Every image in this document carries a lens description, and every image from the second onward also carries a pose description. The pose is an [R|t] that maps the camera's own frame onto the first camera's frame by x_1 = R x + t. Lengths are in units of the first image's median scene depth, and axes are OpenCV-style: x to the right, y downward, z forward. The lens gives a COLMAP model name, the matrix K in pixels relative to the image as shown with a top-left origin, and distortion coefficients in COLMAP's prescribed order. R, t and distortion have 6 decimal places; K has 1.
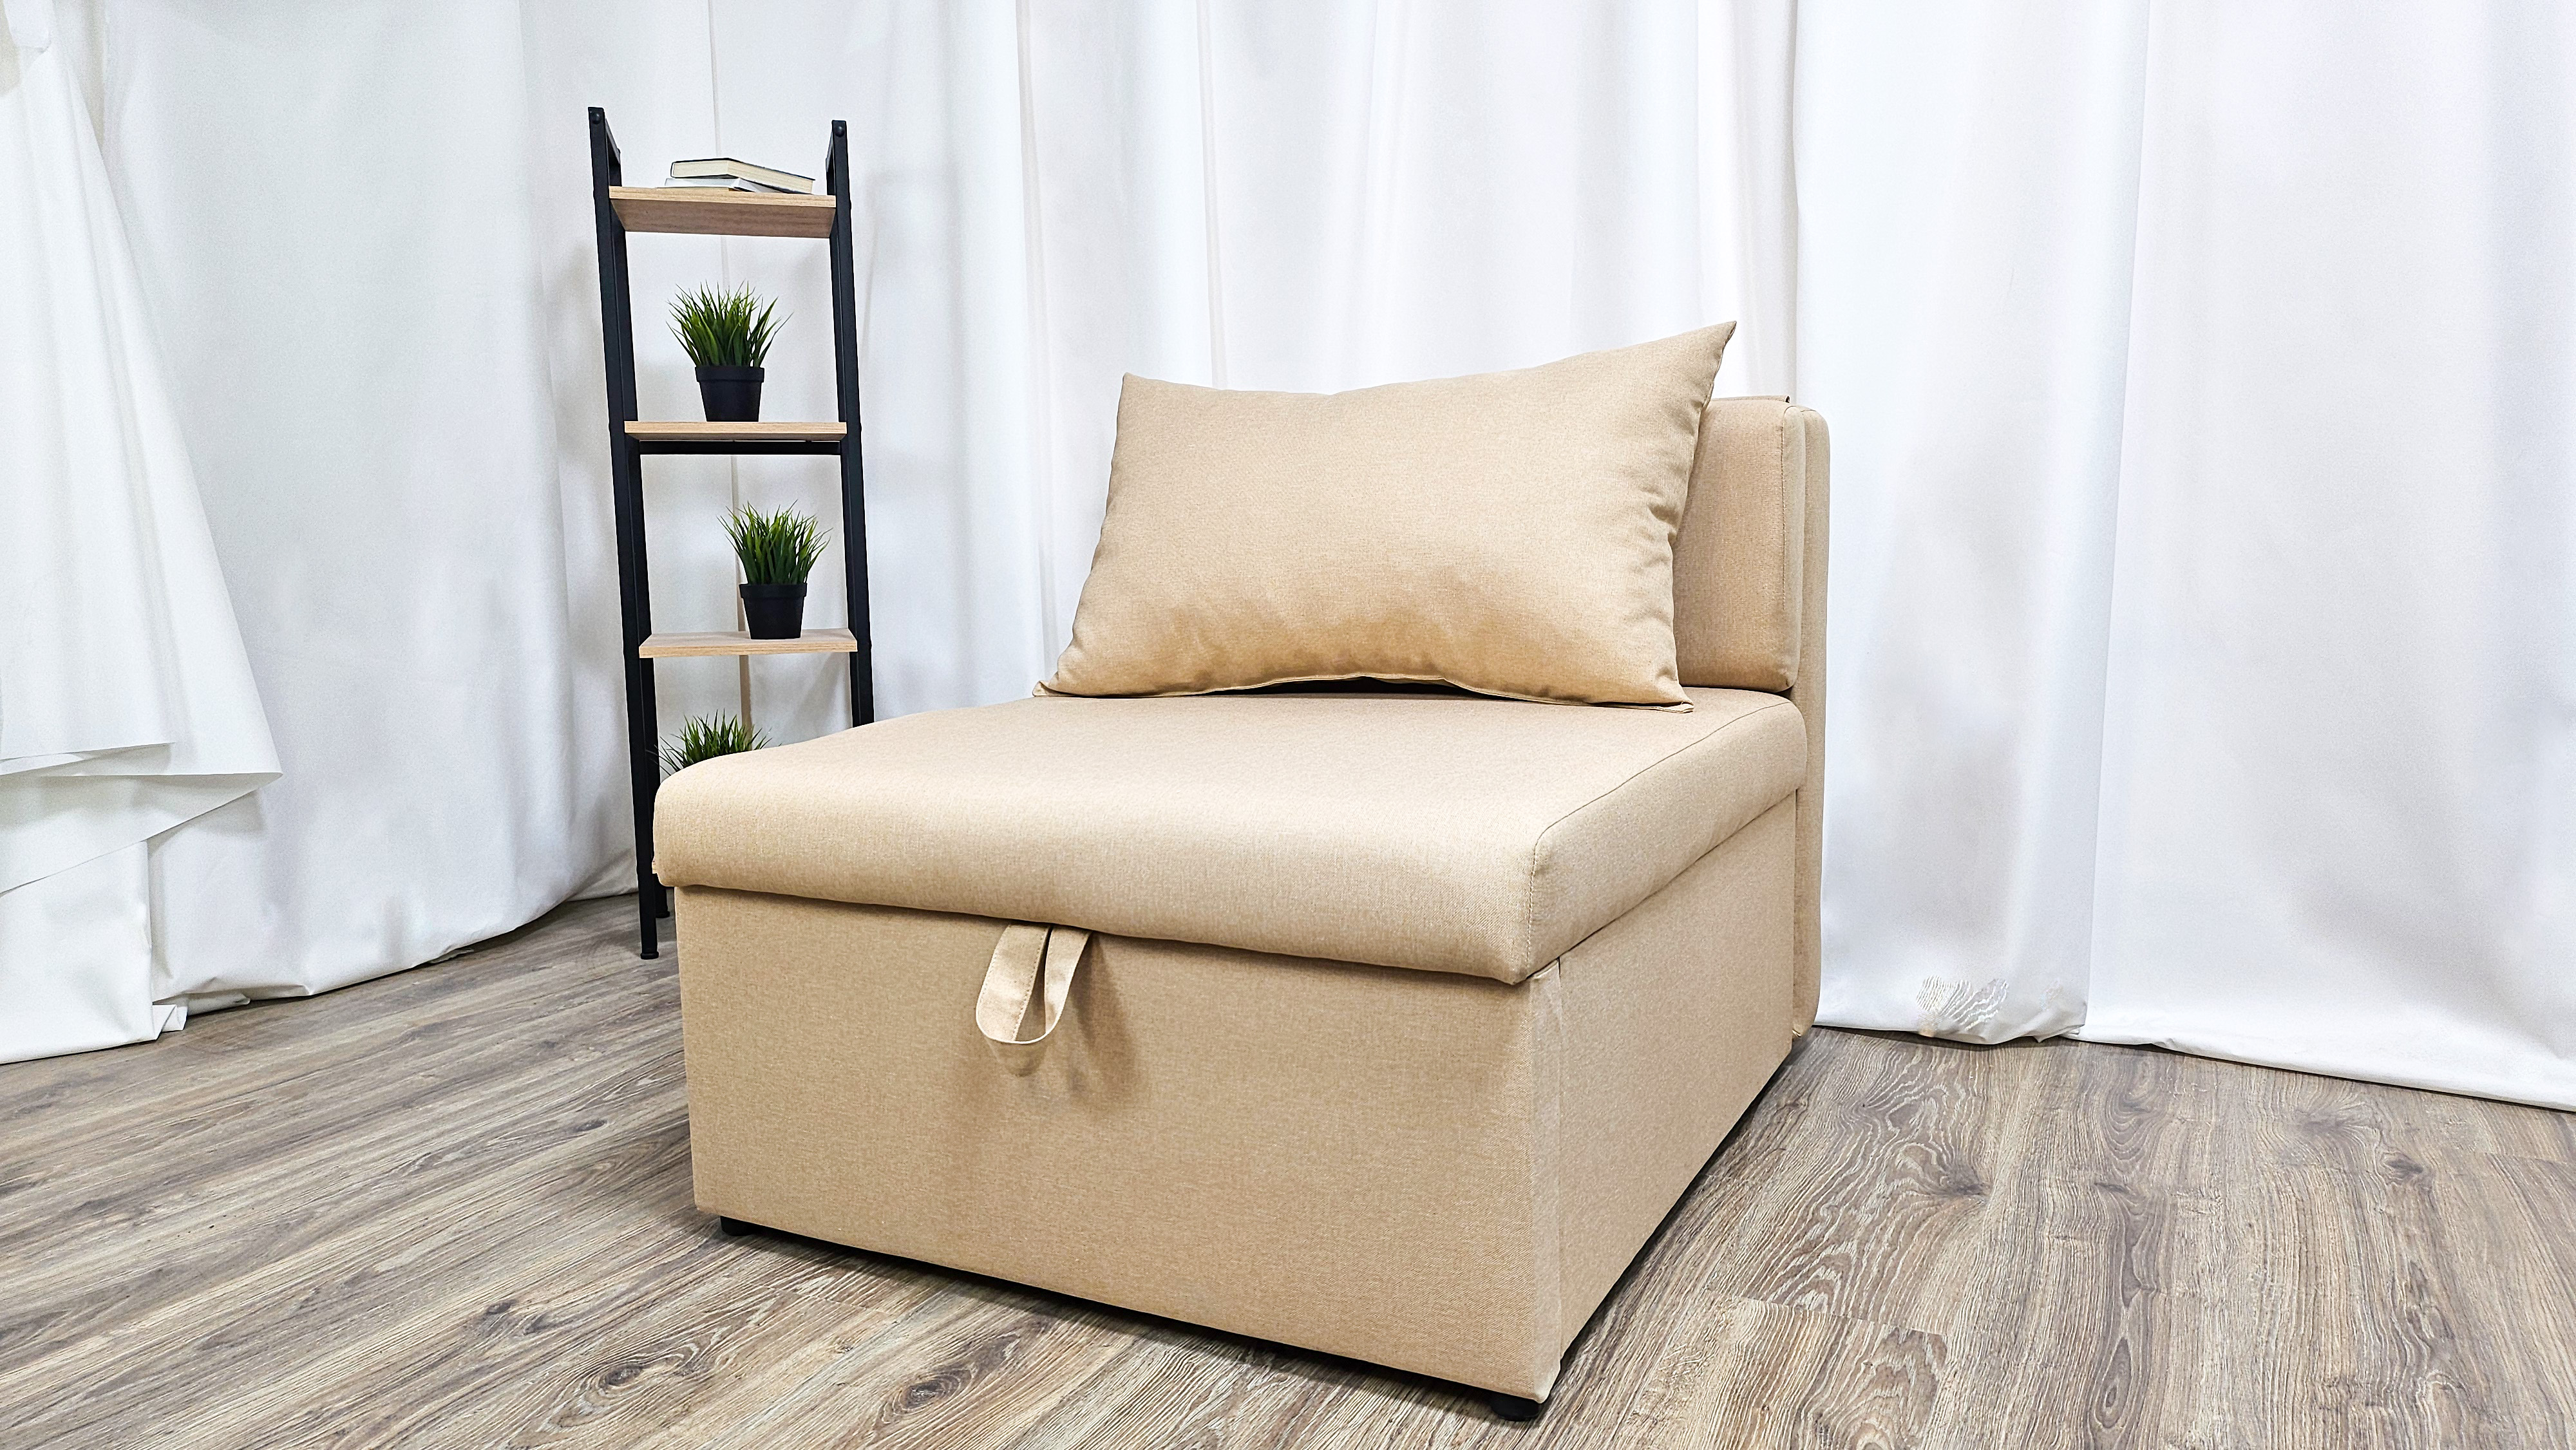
lens RADIAL K [[1840.9, 0, 1298.7], [0, 1840.9, 702.4], [0, 0, 1]] dist [0.069065, -0.093317]
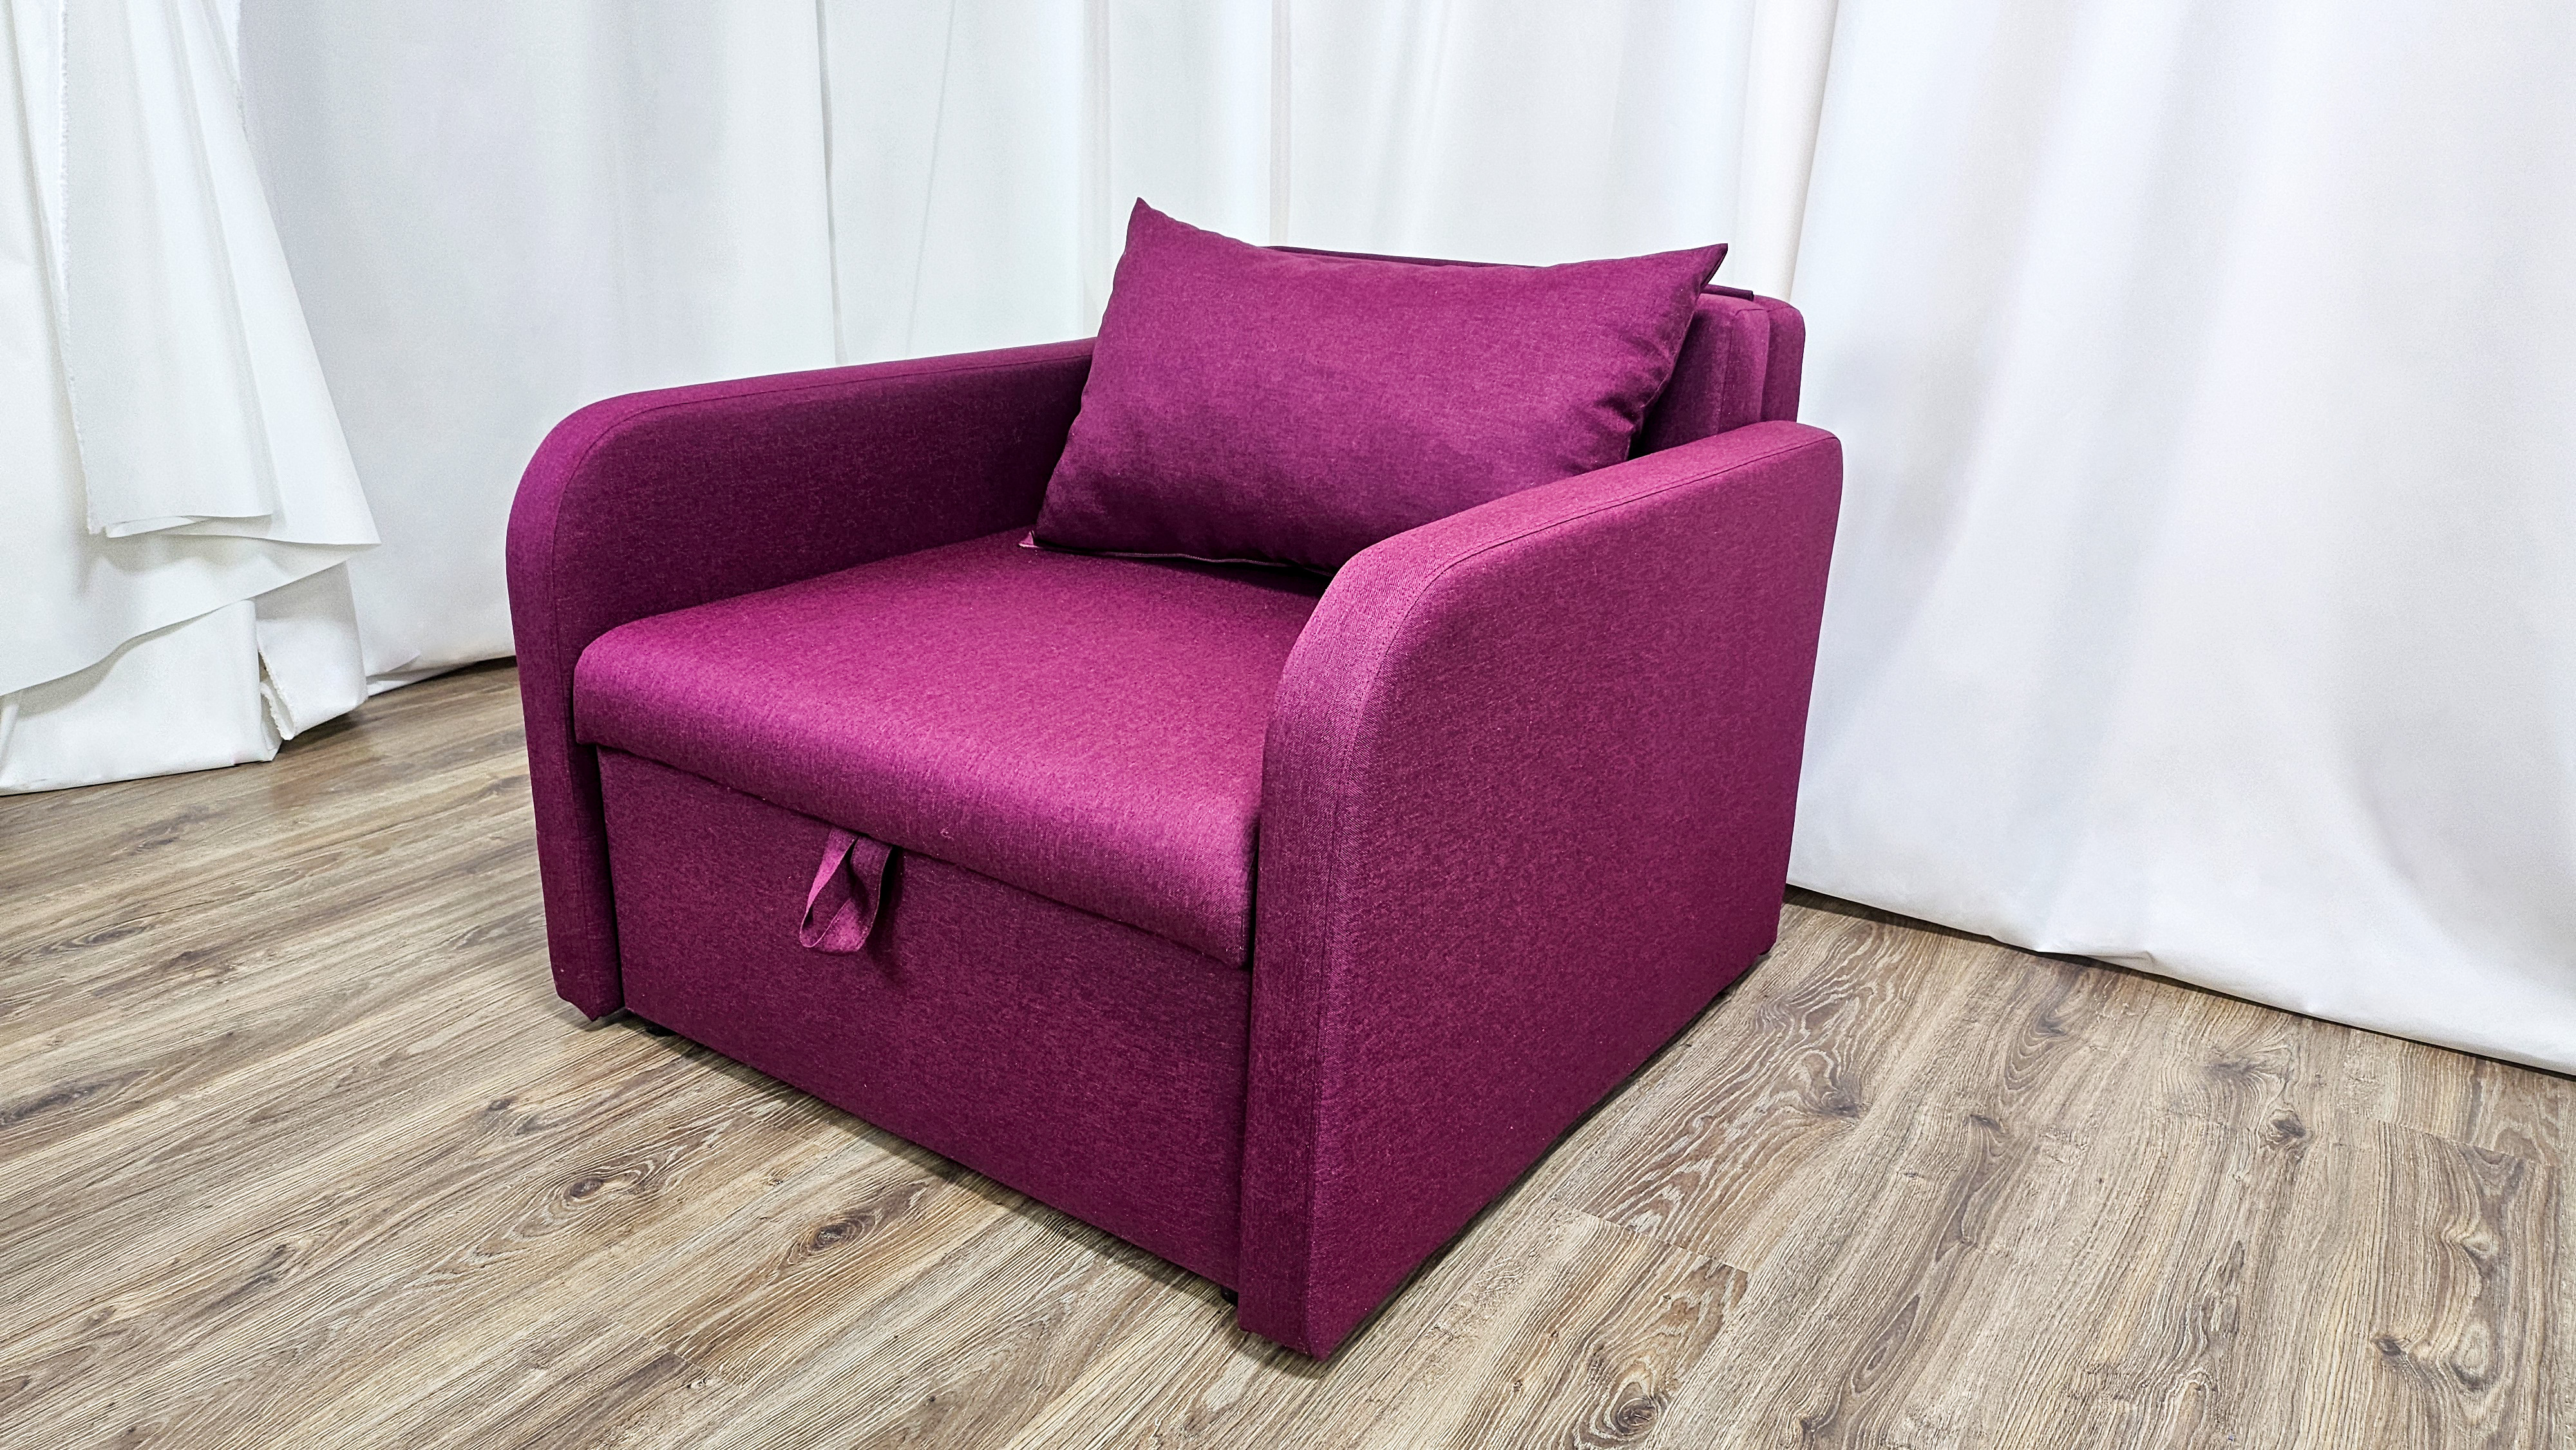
lens RADIAL K [[1840.9, 0, 1303.8], [0, 1840.9, 737.4], [0, 0, 1]] dist [0.069065, -0.093317]
pose [[0.992109, 0.082577, -0.094348, 0.152757], [-0.060875, 0.975086, 0.213311, -0.170535], [0.109612, -0.205884, 0.972418, -0.020139]]
